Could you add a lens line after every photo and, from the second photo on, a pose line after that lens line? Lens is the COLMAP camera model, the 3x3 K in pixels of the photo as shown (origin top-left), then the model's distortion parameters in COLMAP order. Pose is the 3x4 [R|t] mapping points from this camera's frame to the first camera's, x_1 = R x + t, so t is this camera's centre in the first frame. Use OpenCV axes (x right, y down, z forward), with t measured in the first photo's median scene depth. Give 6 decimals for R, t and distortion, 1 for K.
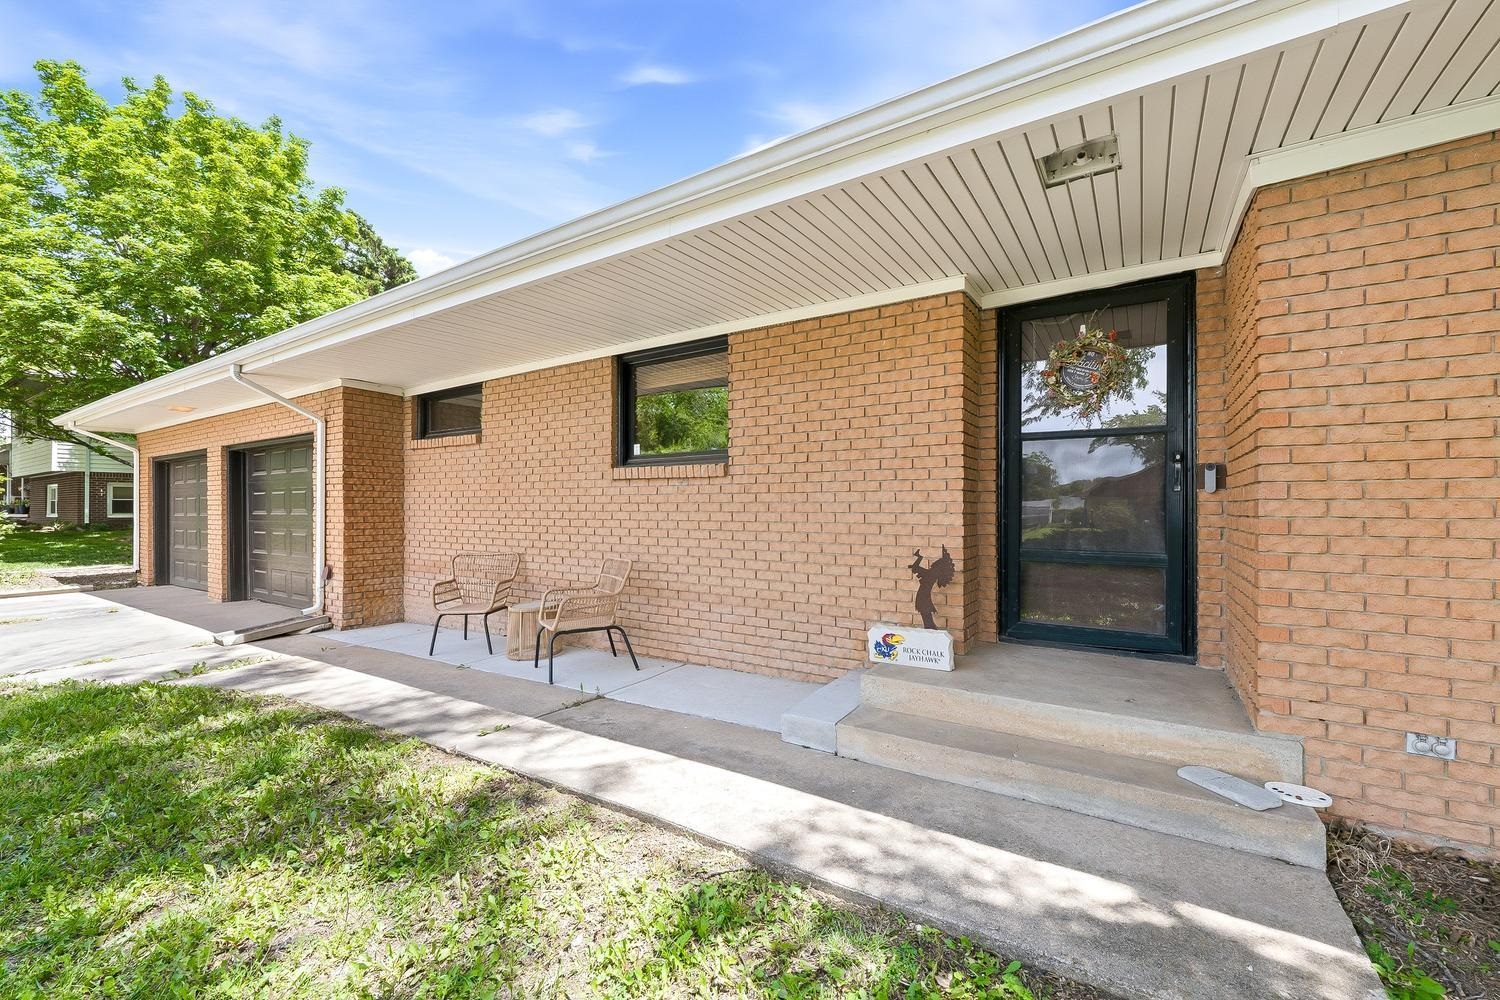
lens RADIAL K [[614.3, 0, 746.0], [0, 614.3, 501.9], [0, 0, 1]] dist [-0.003317, -0.000158]
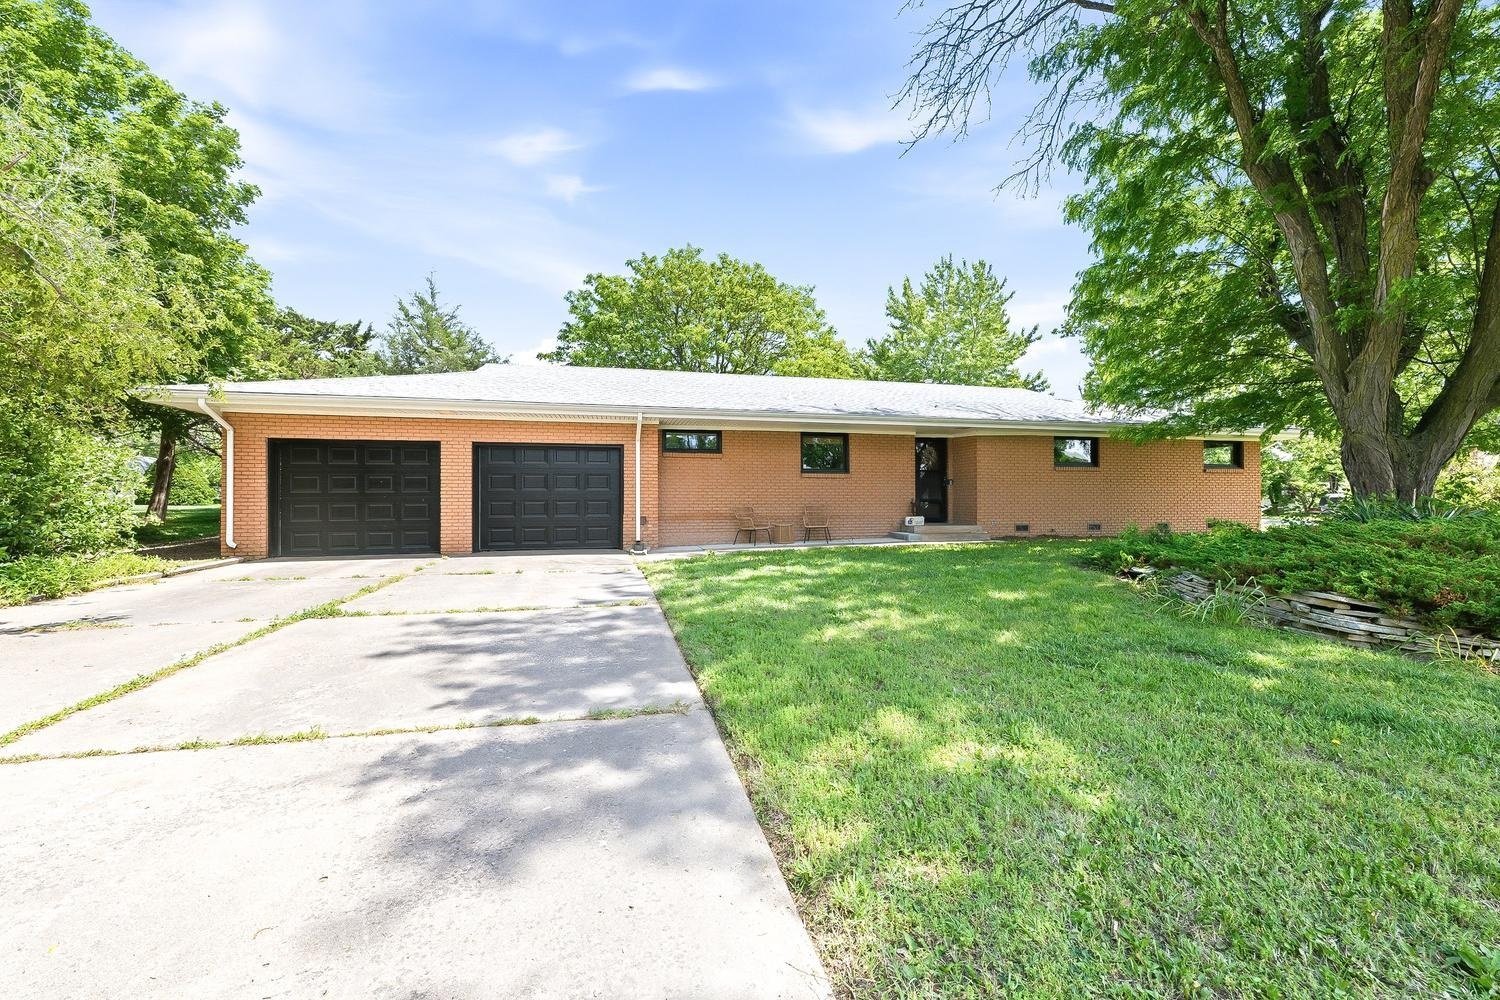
lens RADIAL K [[614.3, 0, 748.6], [0, 614.3, 494.6], [0, 0, 1]] dist [-0.003317, -0.000158]
pose [[0.681057, 0.004033, 0.732219, -3.330329], [-0.005824, 0.999983, -0.000091, 0.059048], [-0.732207, -0.004202, 0.681069, -0.952824]]
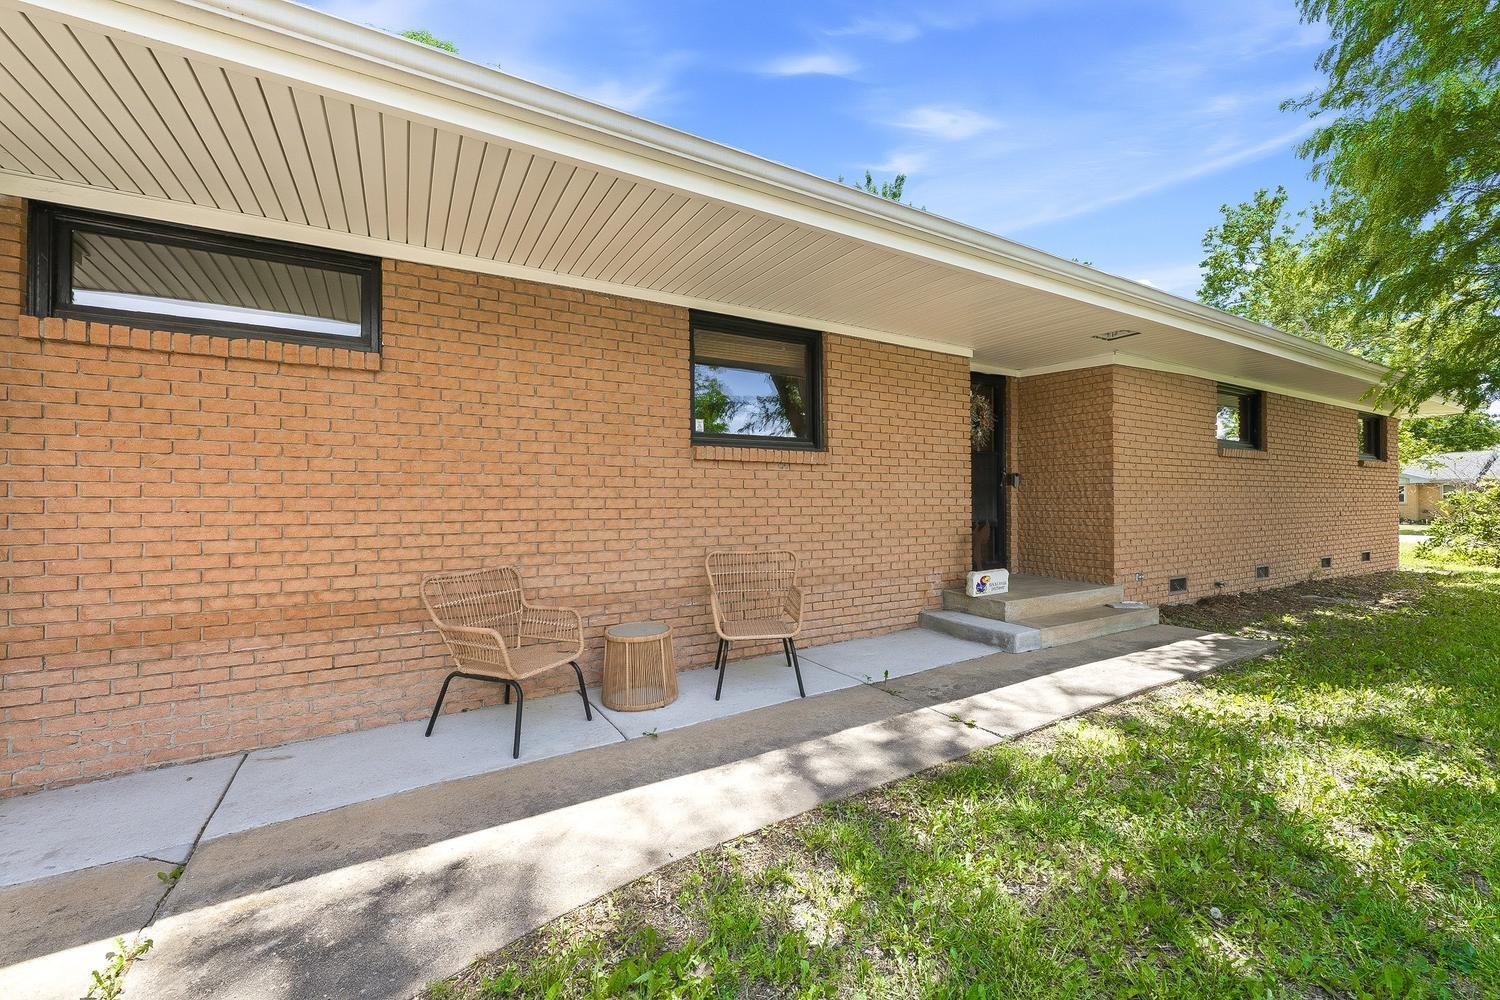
lens RADIAL K [[614.3, 0, 751.7], [0, 614.3, 498.2], [0, 0, 1]] dist [-0.003317, -0.000158]
pose [[0.430933, 0.004184, 0.902374, -1.300254], [0.000091, 0.999989, -0.004681, 0.027356], [-0.902384, 0.002100, 0.430927, 0.809251]]
